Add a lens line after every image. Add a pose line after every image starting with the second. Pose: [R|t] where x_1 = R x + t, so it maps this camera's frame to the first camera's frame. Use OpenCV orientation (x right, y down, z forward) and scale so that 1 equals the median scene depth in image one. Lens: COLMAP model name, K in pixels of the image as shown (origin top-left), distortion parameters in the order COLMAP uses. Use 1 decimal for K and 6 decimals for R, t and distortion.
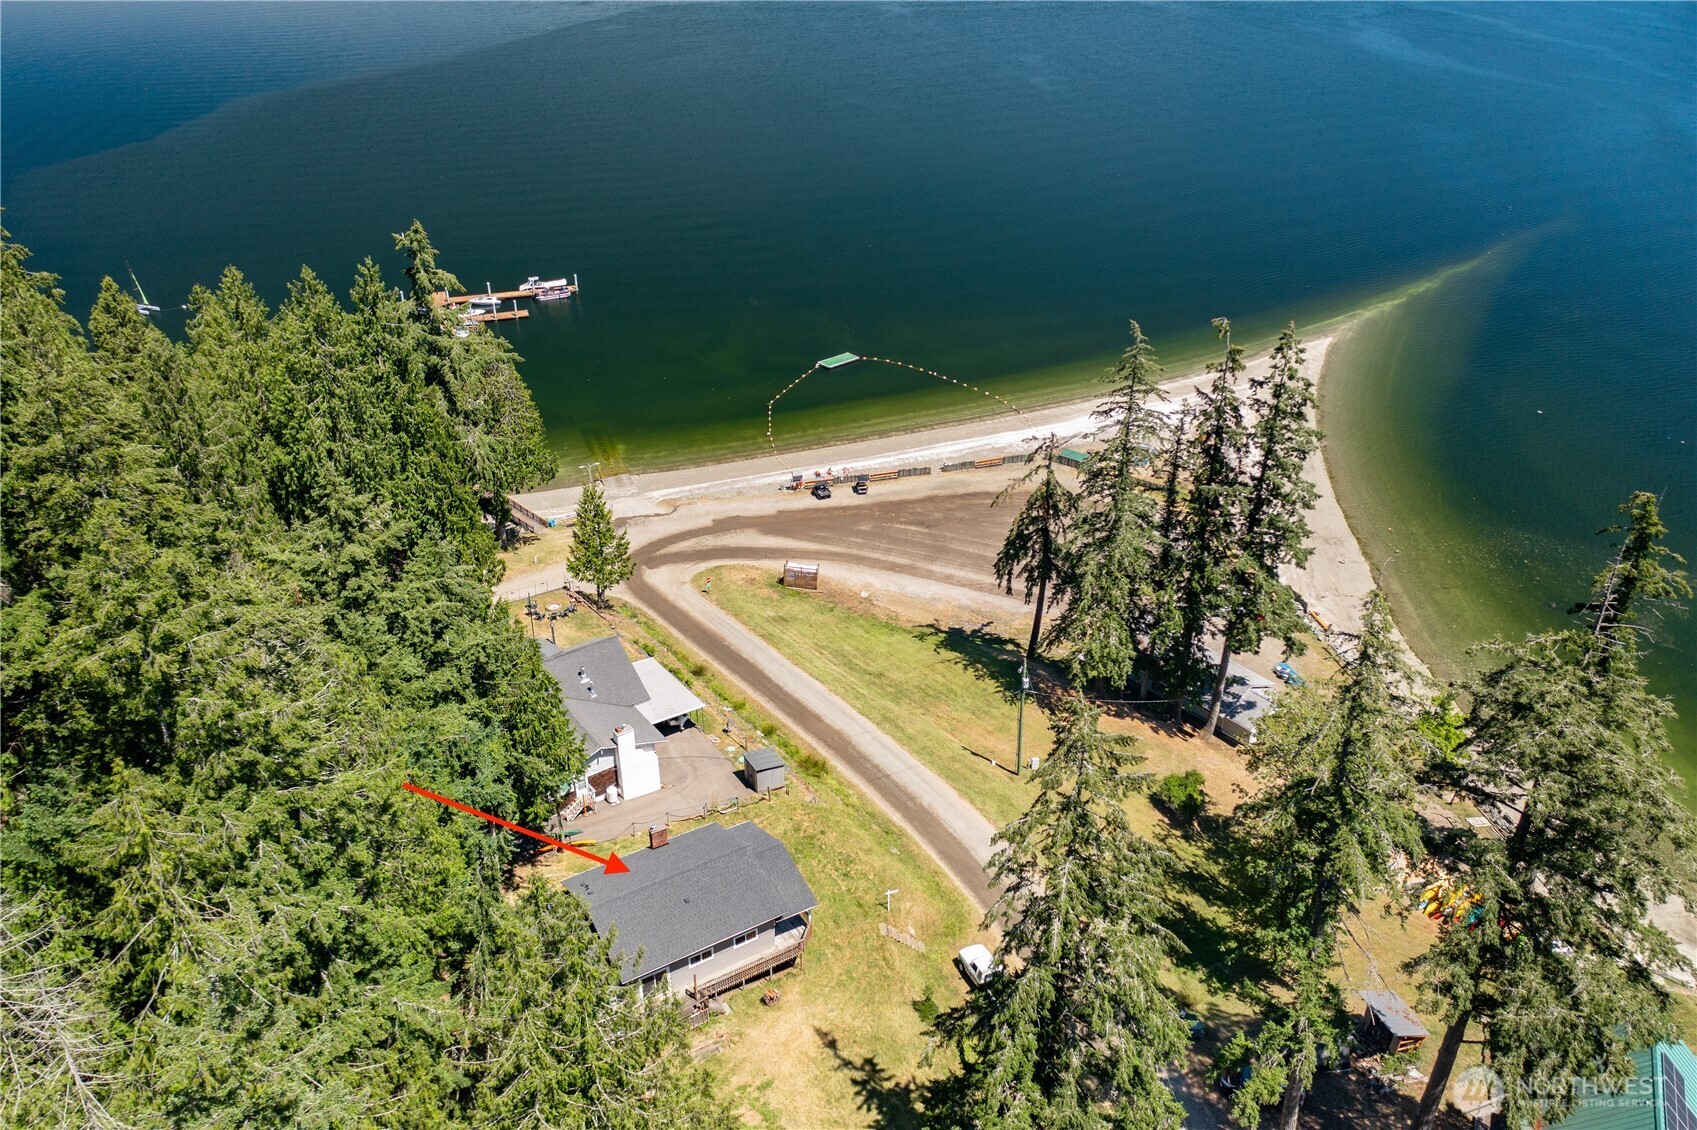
lens RADIAL K [[1380.8, 0, 848.5], [0, 1380.8, 565.0], [0, 0, 1]] dist [0.002995, 0.002980]
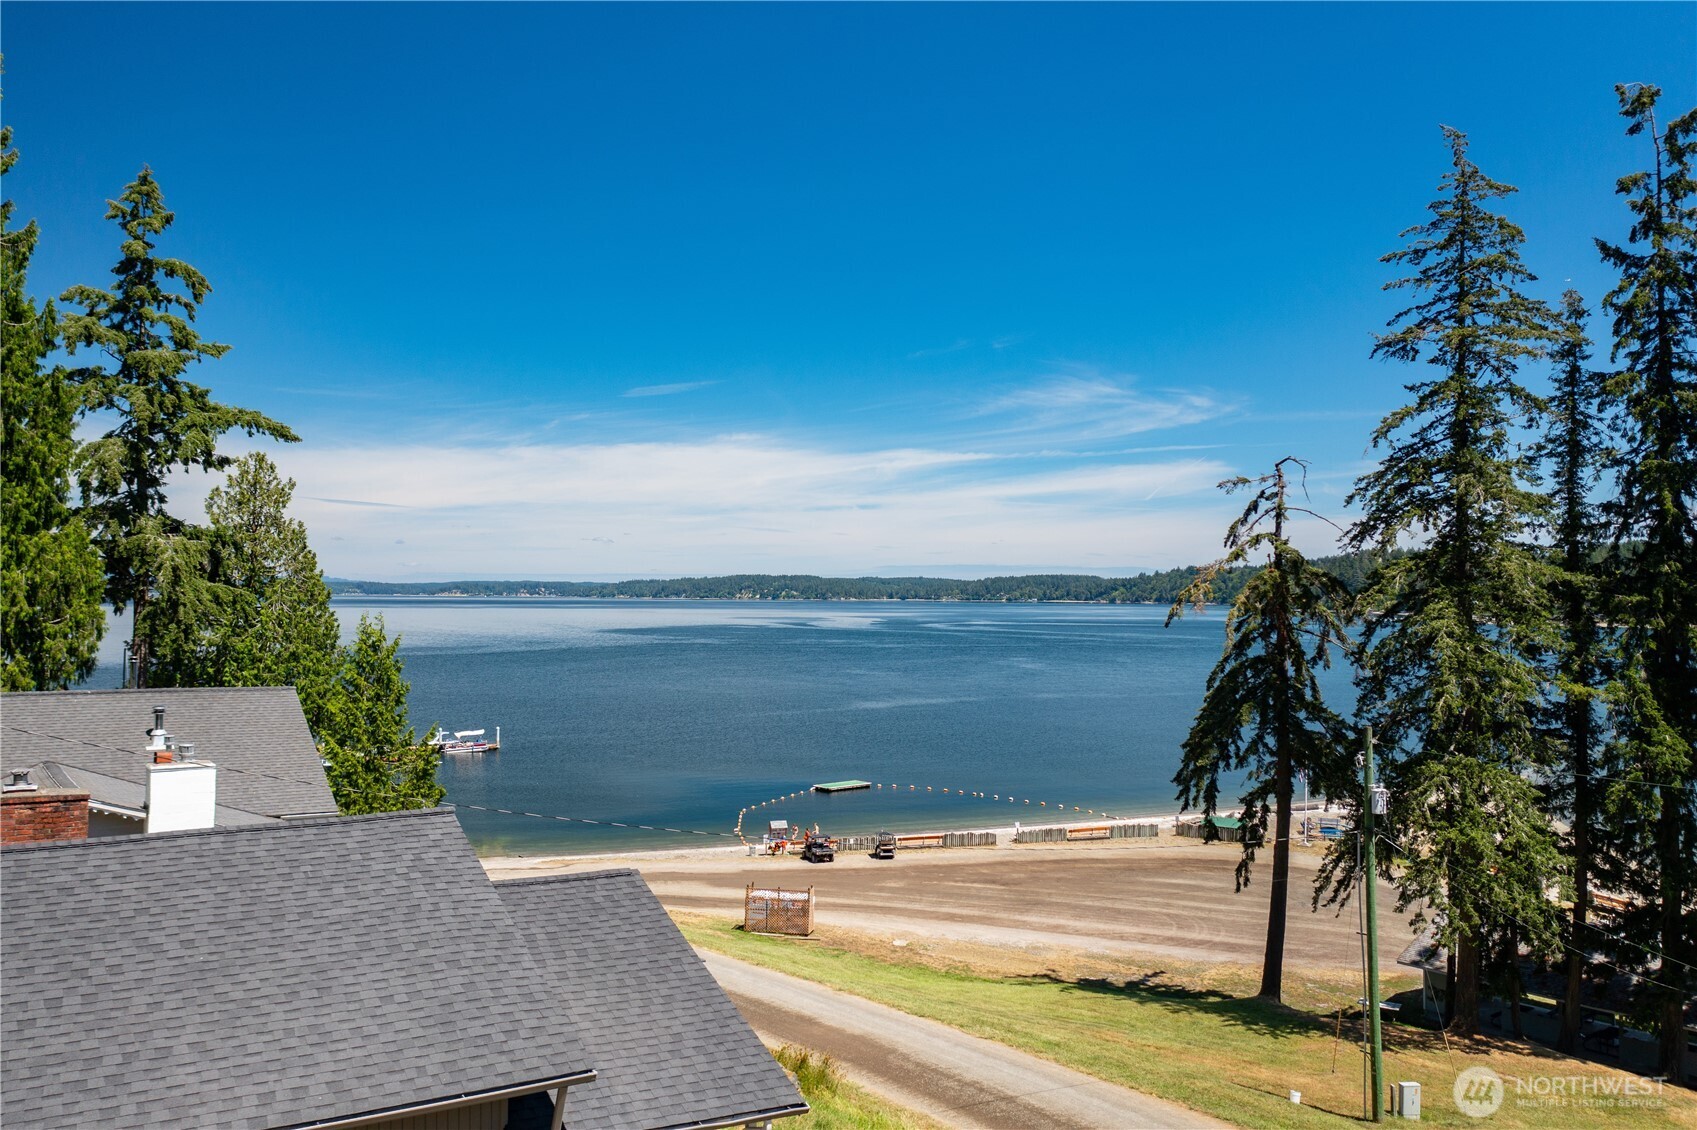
lens RADIAL K [[1380.8, 0, 848.5], [0, 1380.8, 565.0], [0, 0, 1]] dist [0.002995, 0.002980]
pose [[0.999989, 0.003010, -0.003531, -0.006720], [-0.004403, 0.855766, -0.517344, 0.183039], [0.001465, 0.517354, 0.855770, 0.541735]]
